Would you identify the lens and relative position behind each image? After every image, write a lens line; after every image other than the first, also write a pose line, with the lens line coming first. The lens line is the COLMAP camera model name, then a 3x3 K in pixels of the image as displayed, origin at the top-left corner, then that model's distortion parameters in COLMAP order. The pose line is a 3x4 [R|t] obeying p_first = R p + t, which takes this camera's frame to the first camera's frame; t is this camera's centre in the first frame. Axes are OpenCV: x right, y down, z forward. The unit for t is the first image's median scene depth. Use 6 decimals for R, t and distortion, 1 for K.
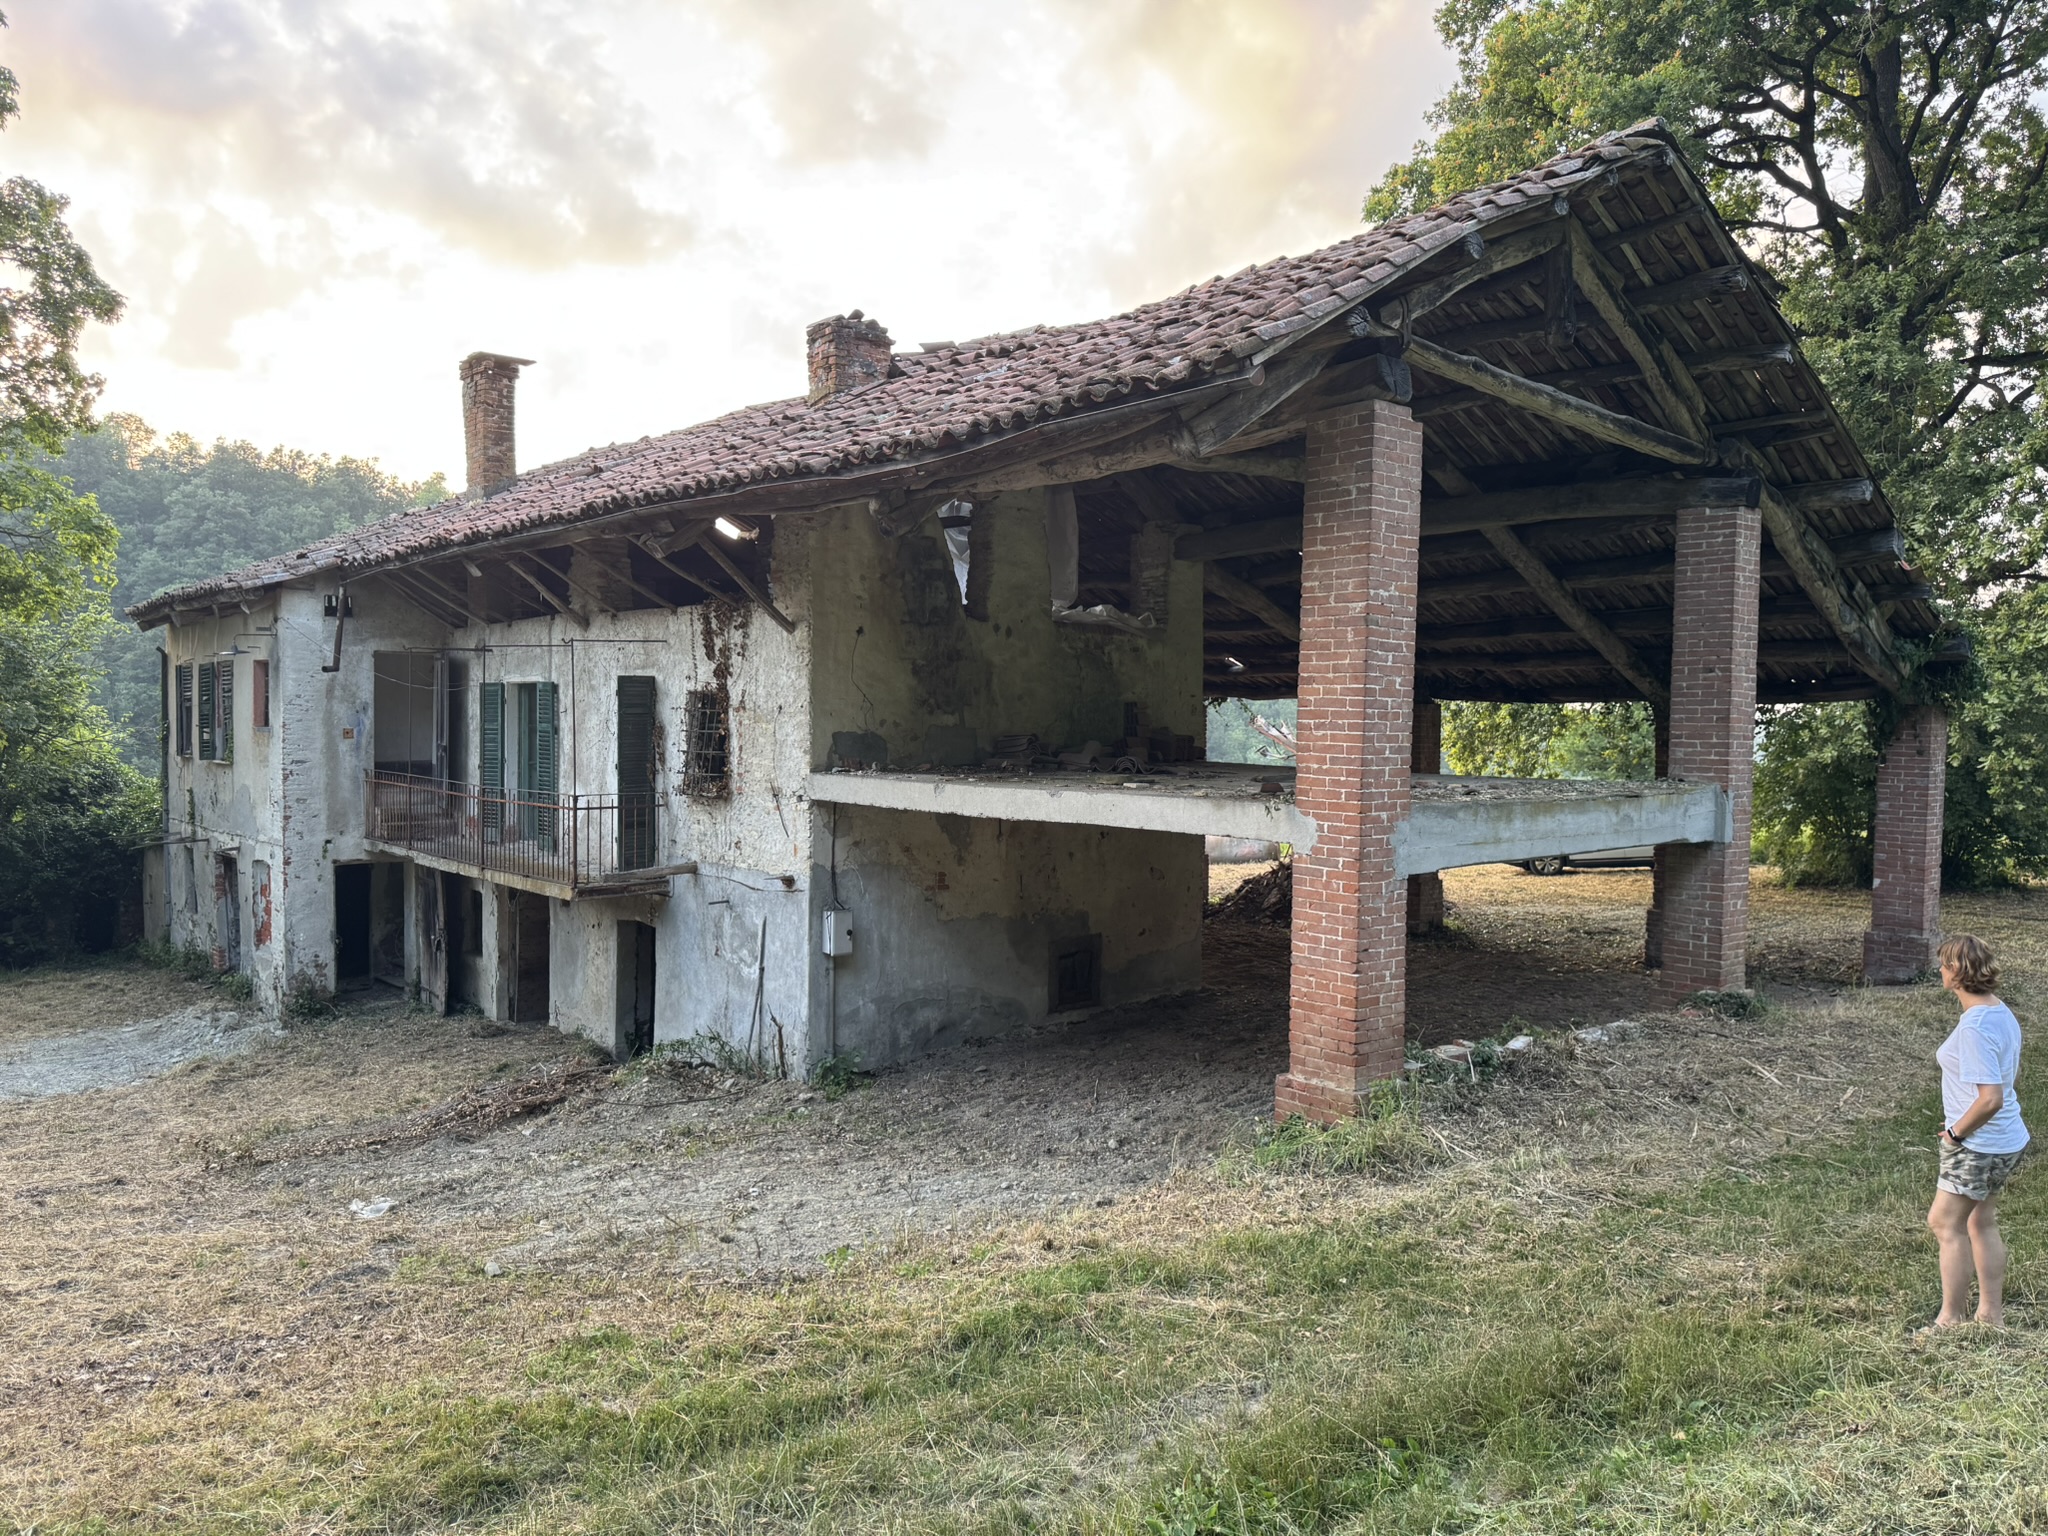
lens RADIAL K [[1440.6, 0, 1071.8], [0, 1440.6, 802.3], [0, 0, 1]] dist [0.031148, -0.043110]
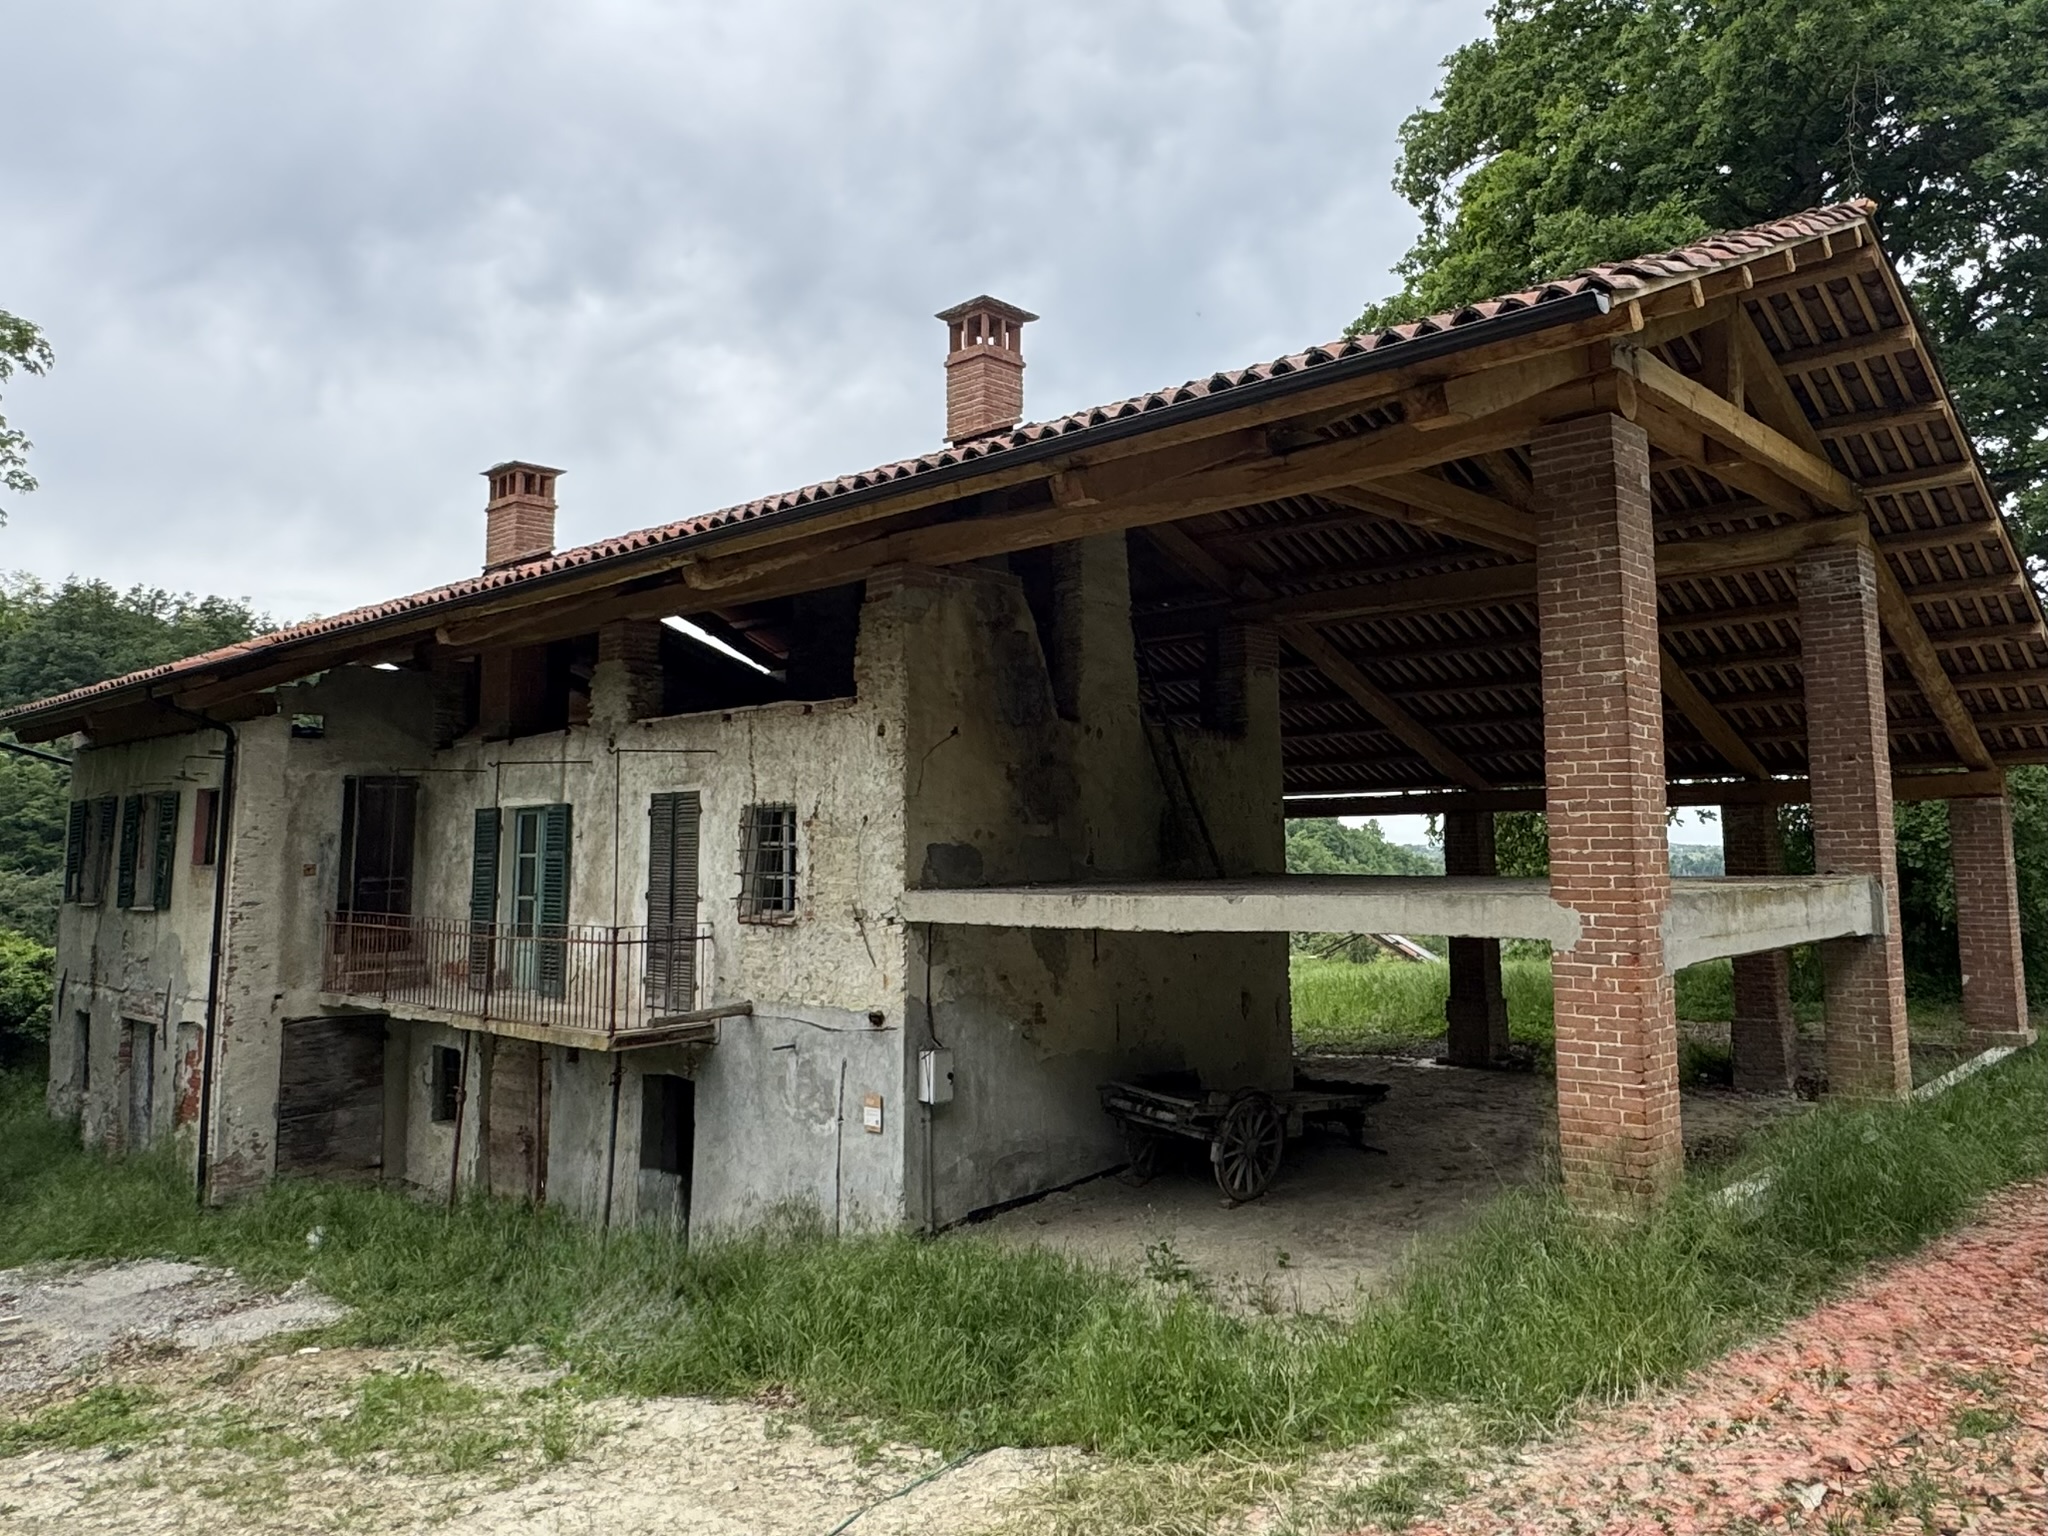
lens RADIAL K [[1478.4, 0, 1160.5], [0, 1478.4, 690.1], [0, 0, 1]] dist [-0.025001, 0.009878]
pose [[0.991955, -0.010609, 0.126149, -0.129633], [0.032013, 0.985118, -0.168874, 0.014785], [-0.122480, 0.171554, 0.977532, 0.070775]]
